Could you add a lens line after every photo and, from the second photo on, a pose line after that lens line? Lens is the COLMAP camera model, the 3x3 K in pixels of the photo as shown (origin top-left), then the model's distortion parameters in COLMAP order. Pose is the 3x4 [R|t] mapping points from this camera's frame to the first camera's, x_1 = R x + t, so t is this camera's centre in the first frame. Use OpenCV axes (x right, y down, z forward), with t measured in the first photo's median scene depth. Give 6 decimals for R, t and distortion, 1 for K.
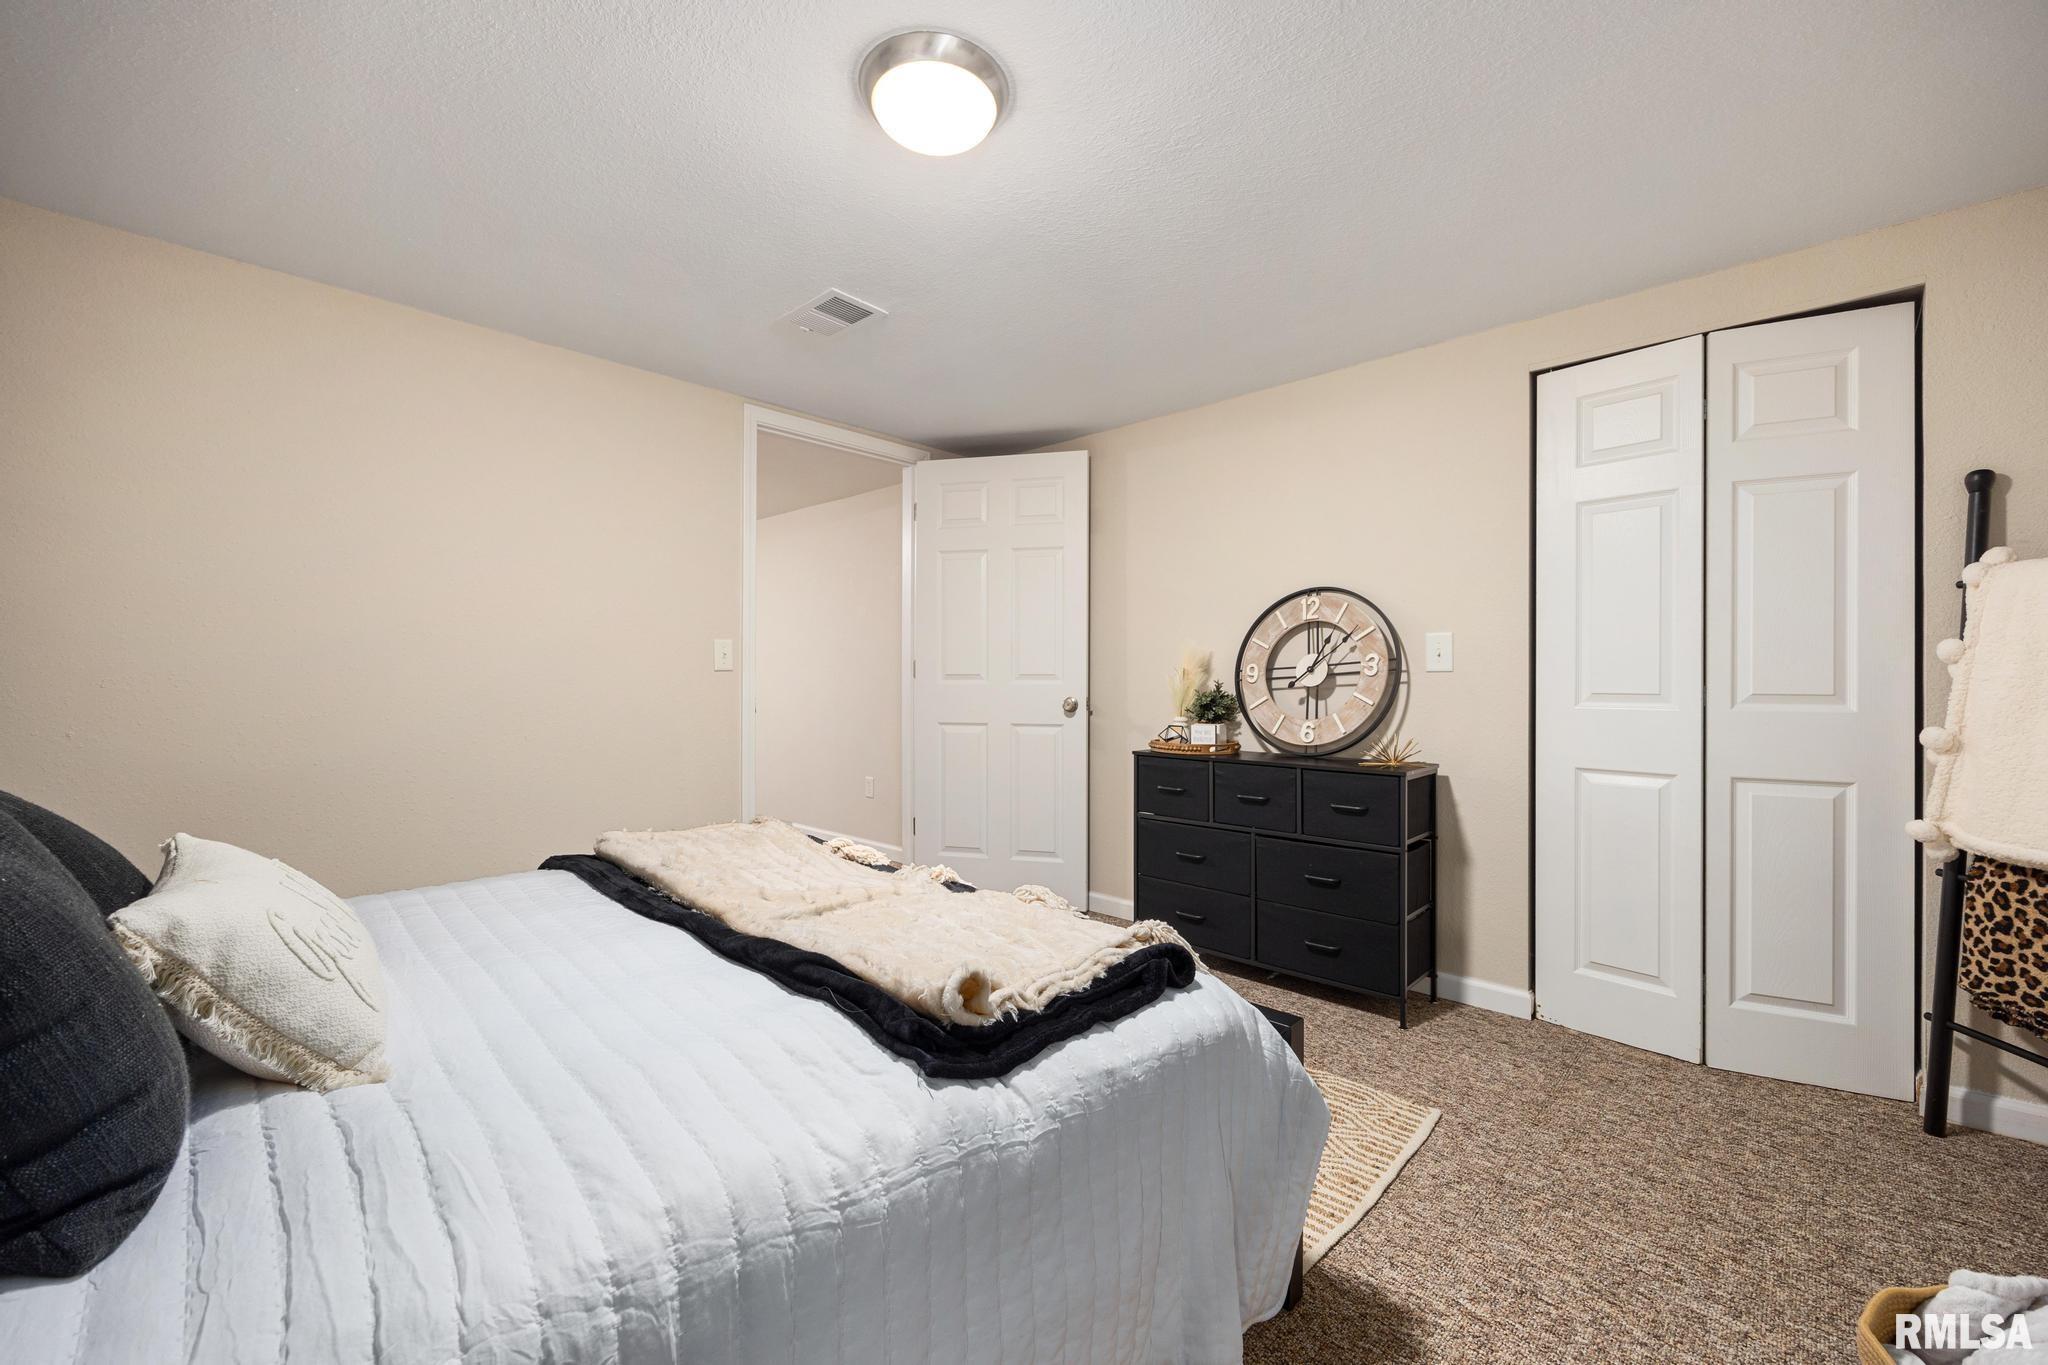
lens RADIAL K [[821.0, 0, 1032.1], [0, 821.0, 684.6], [0, 0, 1]] dist [-0.001136, 0.000008]
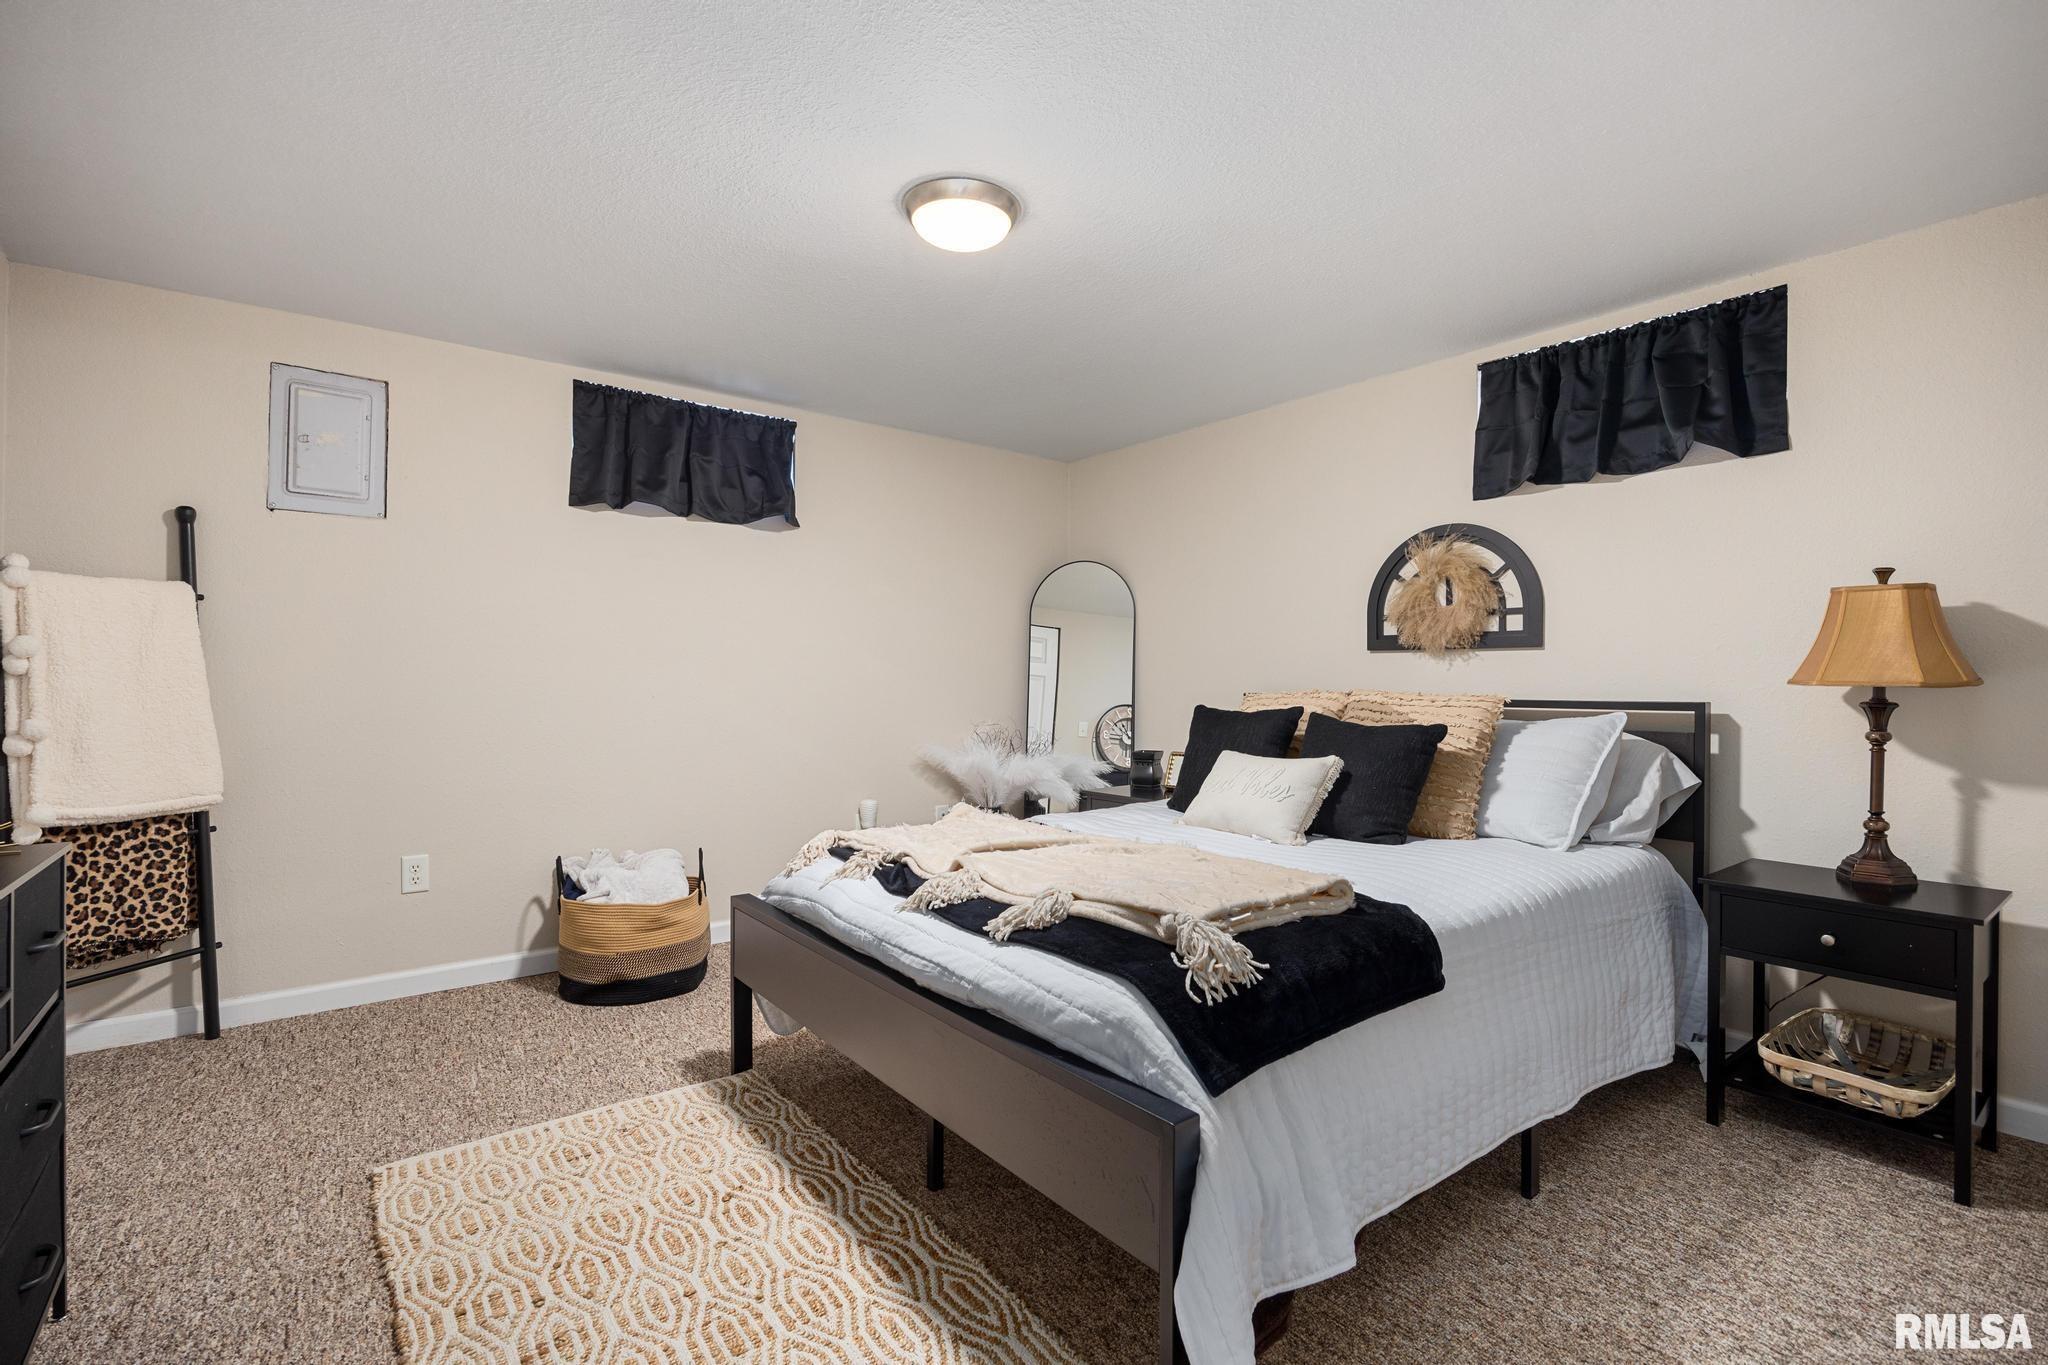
lens RADIAL K [[891.7, 0, 1029.7], [0, 891.7, 679.2], [0, 0, 1]] dist [-0.017692, -0.000101]
pose [[-0.990310, 0.002031, 0.138861, -0.365504], [0.002480, 0.999992, 0.003057, 0.000524], [-0.138854, 0.003372, -0.990307, 2.087912]]
